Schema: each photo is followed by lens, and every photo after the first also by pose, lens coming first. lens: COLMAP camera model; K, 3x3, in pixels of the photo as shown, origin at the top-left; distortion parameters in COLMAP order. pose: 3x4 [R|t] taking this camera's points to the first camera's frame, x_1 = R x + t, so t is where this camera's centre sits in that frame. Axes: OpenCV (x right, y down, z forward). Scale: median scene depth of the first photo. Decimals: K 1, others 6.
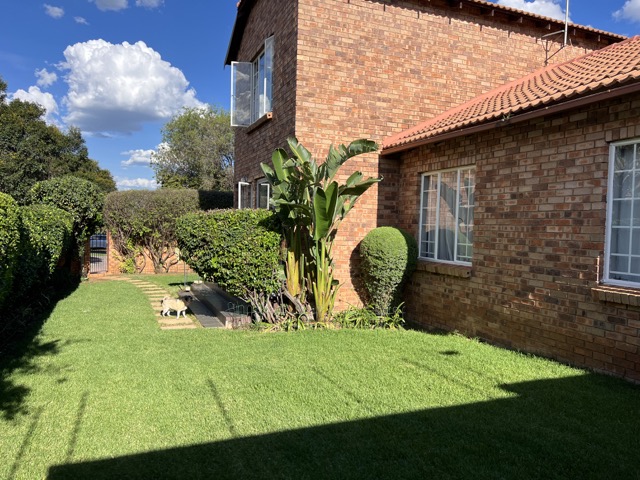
lens RADIAL K [[480.6, 0, 318.8], [0, 480.6, 241.6], [0, 0, 1]] dist [0.013603, -0.013527]
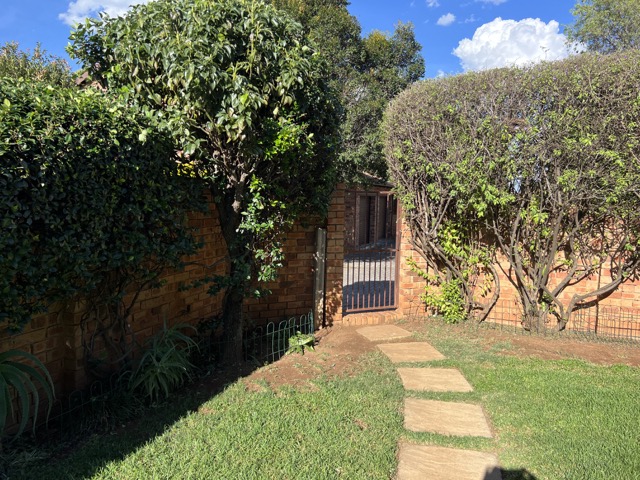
lens RADIAL K [[480.6, 0, 322.2], [0, 480.6, 243.7], [0, 0, 1]] dist [0.013603, -0.013527]
pose [[0.718018, 0.056860, -0.693698, -0.214174], [-0.022014, 0.998014, 0.059018, -0.010135], [0.695676, -0.027105, 0.717844, 0.670948]]
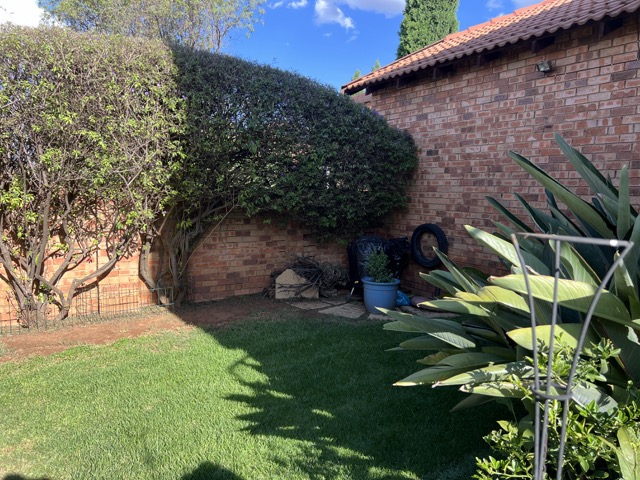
lens RADIAL K [[480.6, 0, 324.5], [0, 480.6, 238.1], [0, 0, 1]] dist [0.013603, -0.013527]
pose [[0.982127, -0.024668, 0.186597, -0.212741], [0.010956, 0.997186, 0.074158, -0.008878], [-0.187901, -0.070788, 0.979634, 0.684718]]
